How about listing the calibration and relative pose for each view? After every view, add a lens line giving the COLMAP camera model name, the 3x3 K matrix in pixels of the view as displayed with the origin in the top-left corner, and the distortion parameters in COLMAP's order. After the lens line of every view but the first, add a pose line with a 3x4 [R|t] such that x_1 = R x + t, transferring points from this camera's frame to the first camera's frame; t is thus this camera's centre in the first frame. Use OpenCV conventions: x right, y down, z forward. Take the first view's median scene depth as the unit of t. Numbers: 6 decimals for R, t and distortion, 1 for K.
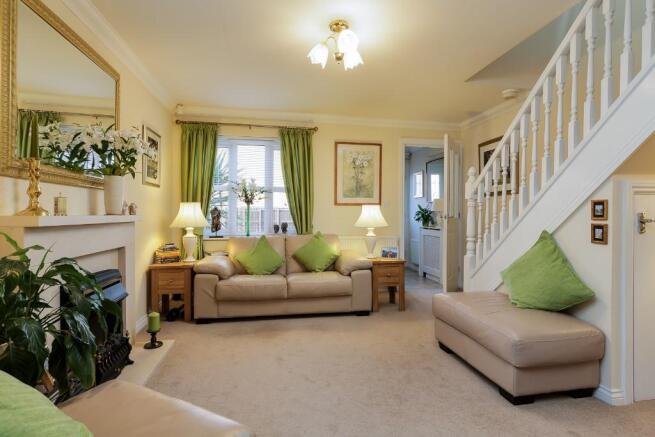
lens RADIAL K [[331.7, 0, 327.5], [0, 331.7, 218.5], [0, 0, 1]] dist [0.001769, 0.000172]
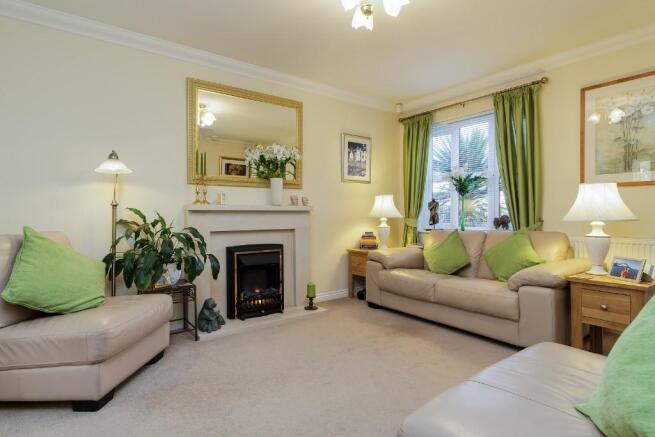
lens RADIAL K [[353.3, 0, 327.5], [0, 353.3, 218.5], [0, 0, 1]] dist [0.012421, -0.000323]
pose [[0.450939, 0.006624, -0.892530, 0.448811], [-0.008926, 0.999956, 0.002912, 0.021775], [0.892510, 0.006654, 0.450978, 0.279649]]
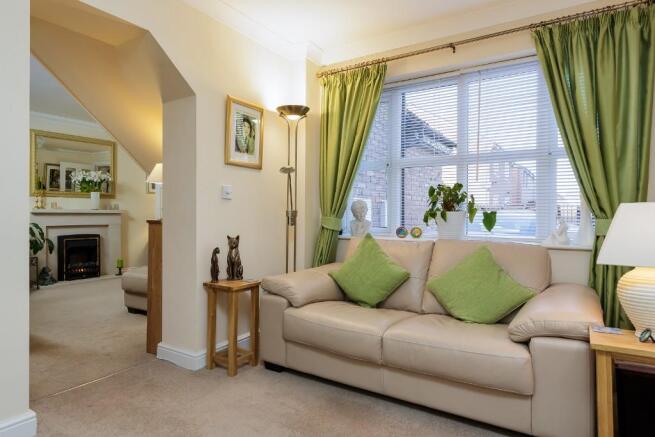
lens RADIAL K [[389.9, 0, 327.5], [0, 389.9, 218.5], [0, 0, 1]] dist [0.000556, 0.000202]
pose [[0.732288, 0.000489, -0.680995, 1.265895], [-0.006359, 0.999961, -0.006120, 0.030629], [0.680965, 0.008812, 0.732263, 0.078176]]
